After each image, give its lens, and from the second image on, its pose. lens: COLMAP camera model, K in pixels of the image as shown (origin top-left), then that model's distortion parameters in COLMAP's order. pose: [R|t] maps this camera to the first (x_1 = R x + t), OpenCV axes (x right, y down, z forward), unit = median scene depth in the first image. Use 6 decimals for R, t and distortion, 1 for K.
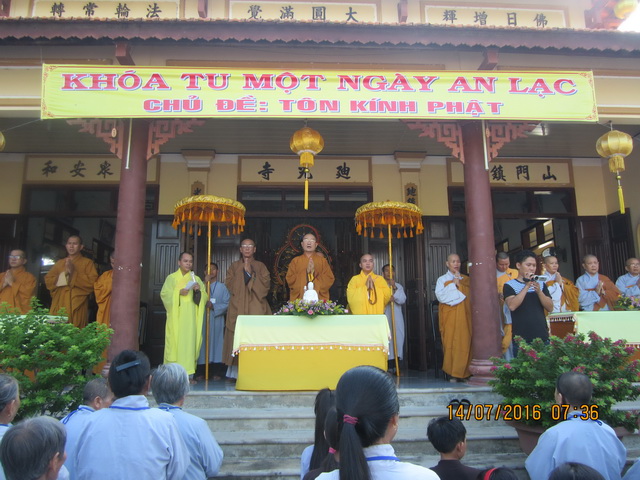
lens RADIAL K [[524.3, 0, 320.0], [0, 524.3, 240.0], [0, 0, 1]] dist [-0.049837, 0.001558]
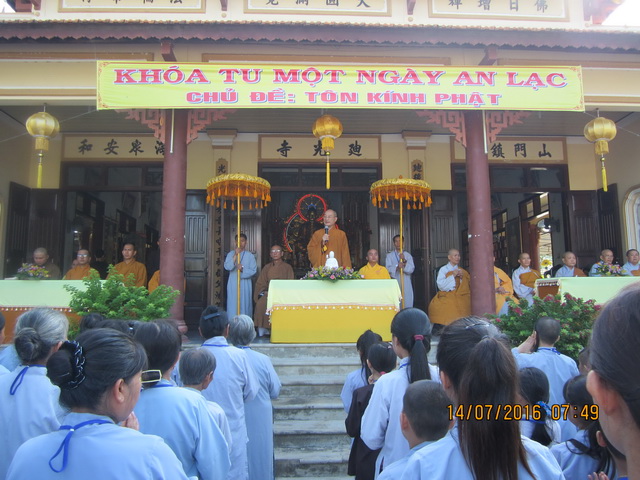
lens RADIAL K [[524.3, 0, 320.0], [0, 524.3, 240.0], [0, 0, 1]] dist [-0.049837, 0.001558]
pose [[0.999997, 0.000521, -0.002250, -0.042169], [-0.000377, 0.997978, 0.063565, -0.018559], [0.002278, -0.063564, 0.997975, -0.157195]]
